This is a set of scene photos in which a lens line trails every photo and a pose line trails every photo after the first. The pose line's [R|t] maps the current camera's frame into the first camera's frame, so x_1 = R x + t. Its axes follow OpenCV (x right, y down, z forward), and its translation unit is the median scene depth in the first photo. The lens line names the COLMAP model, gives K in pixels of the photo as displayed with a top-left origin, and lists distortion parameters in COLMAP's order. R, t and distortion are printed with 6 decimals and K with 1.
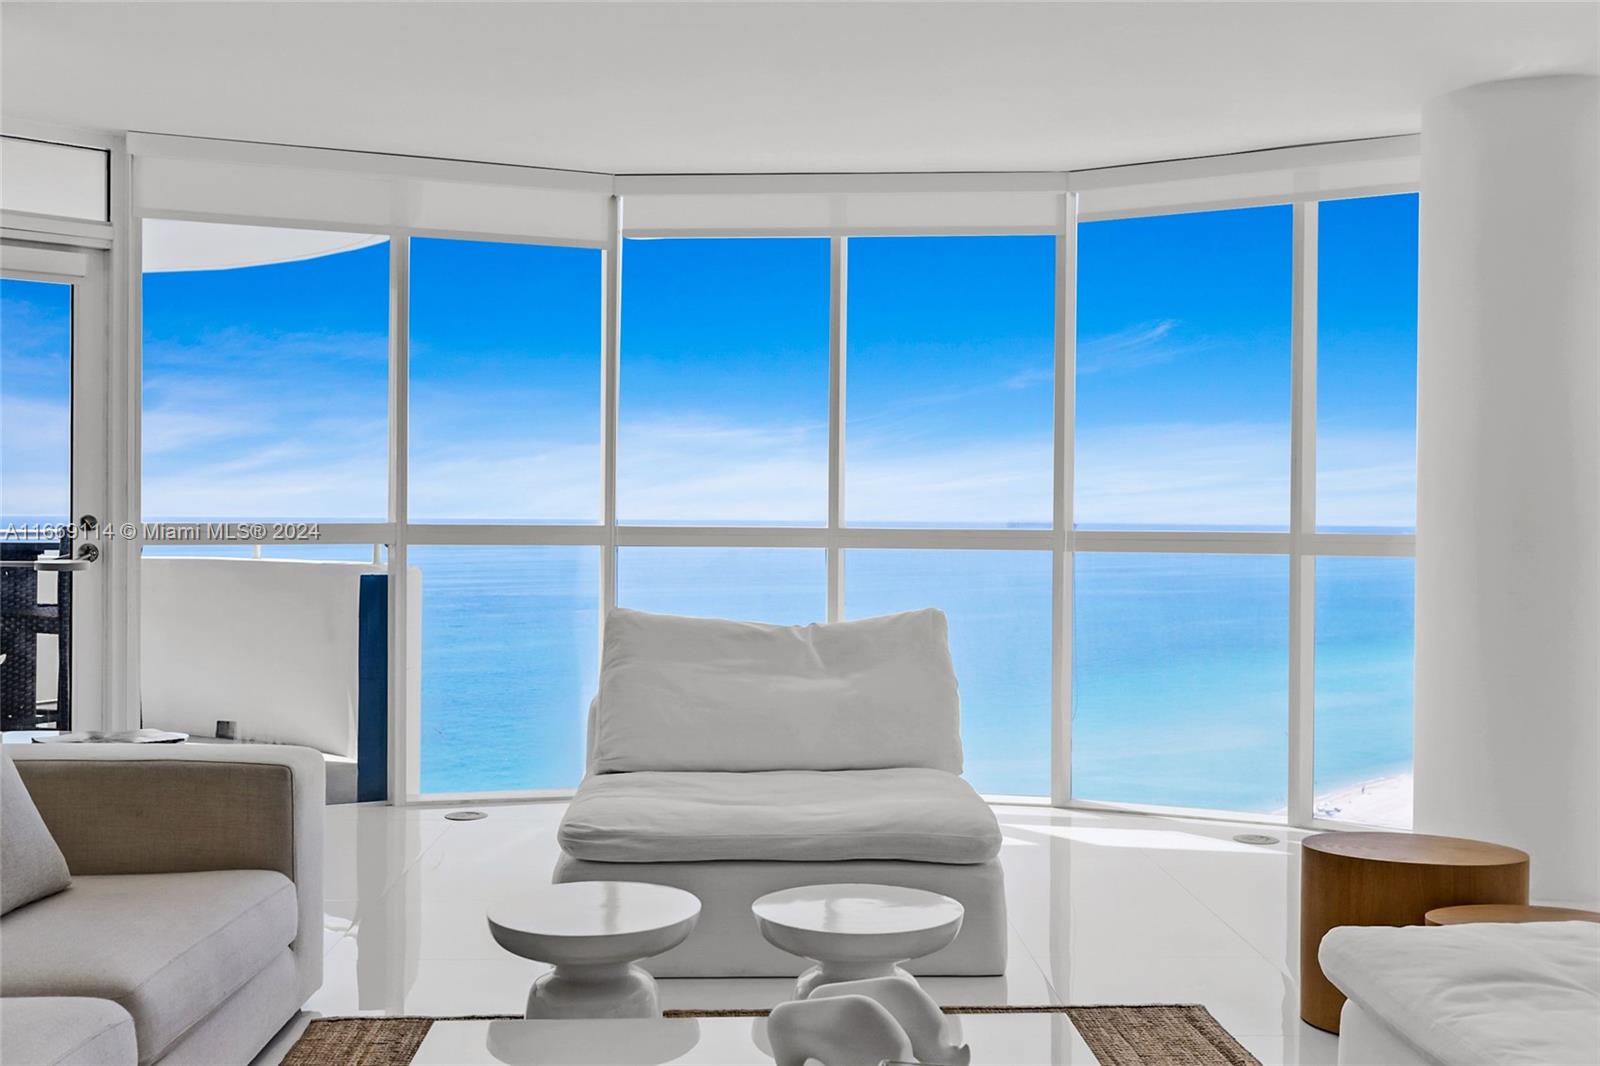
lens RADIAL K [[1557.1, 0, 790.2], [0, 1557.1, 539.7], [0, 0, 1]] dist [0.005727, 0.000000]
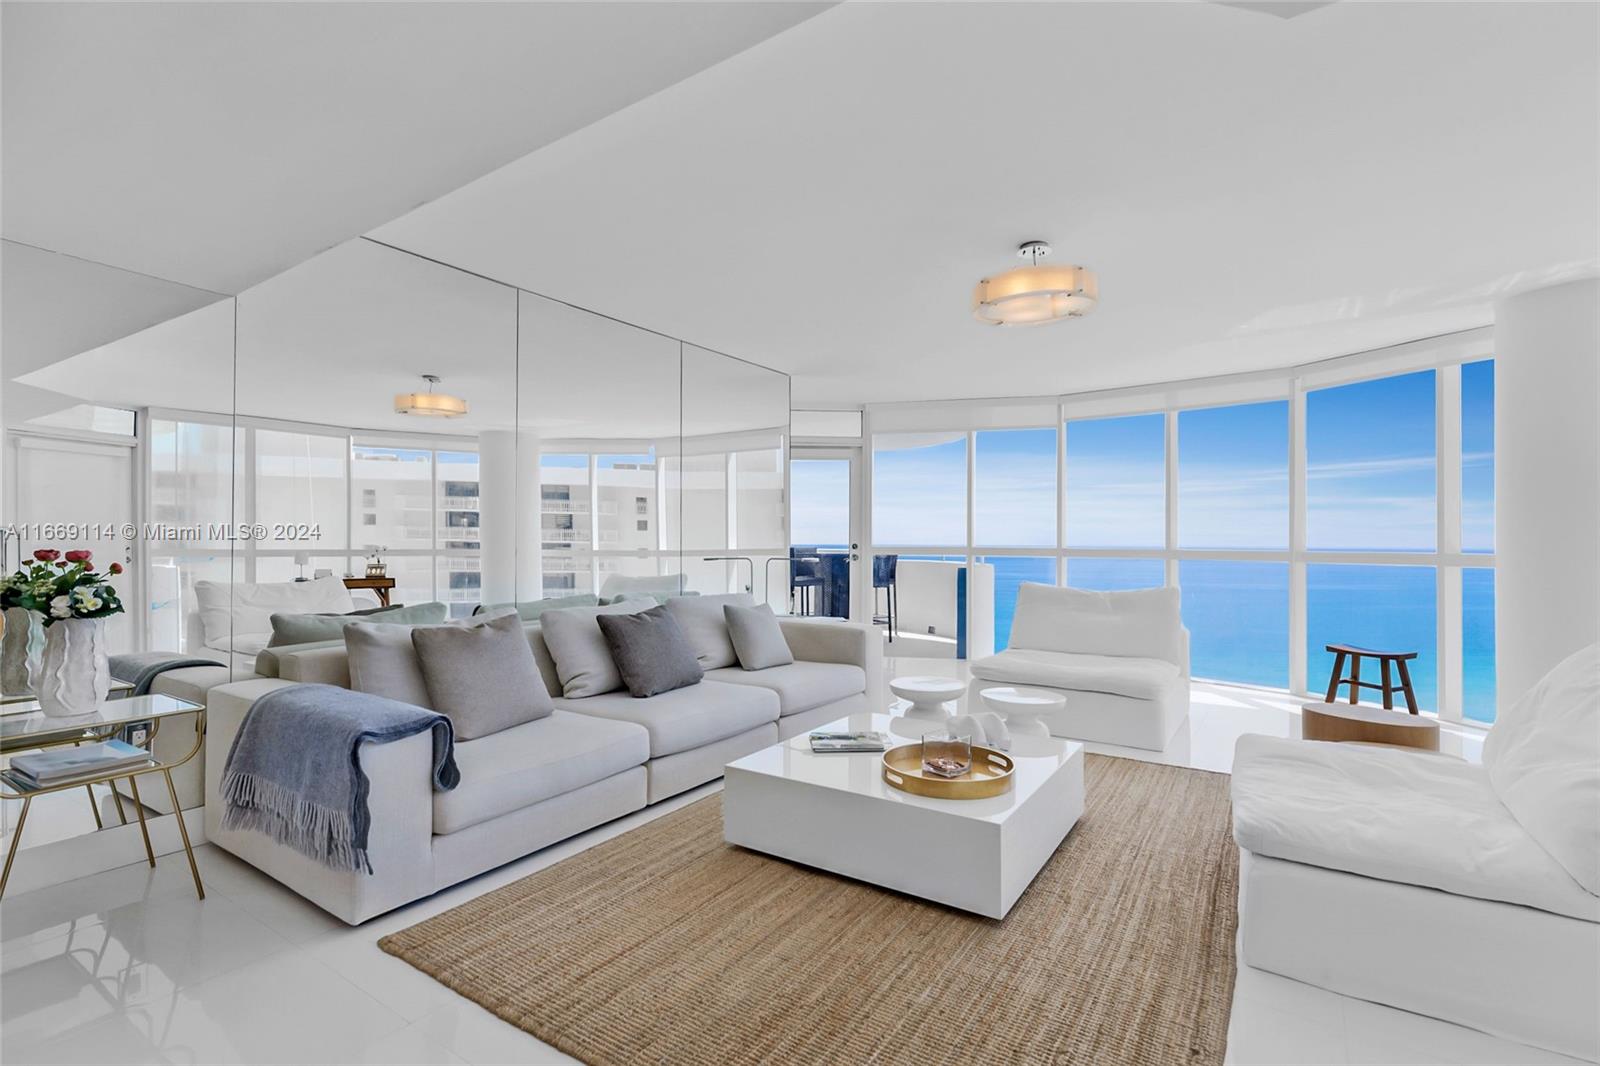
lens RADIAL K [[728.6, 0, 803.6], [0, 728.6, 543.7], [0, 0, 1]] dist [0.008408, -0.000581]
pose [[0.811368, 0.000410, -0.584536, 0.229907], [-0.010225, 0.999857, -0.013492, 0.002627], [0.584446, 0.016924, 0.811256, -0.096796]]
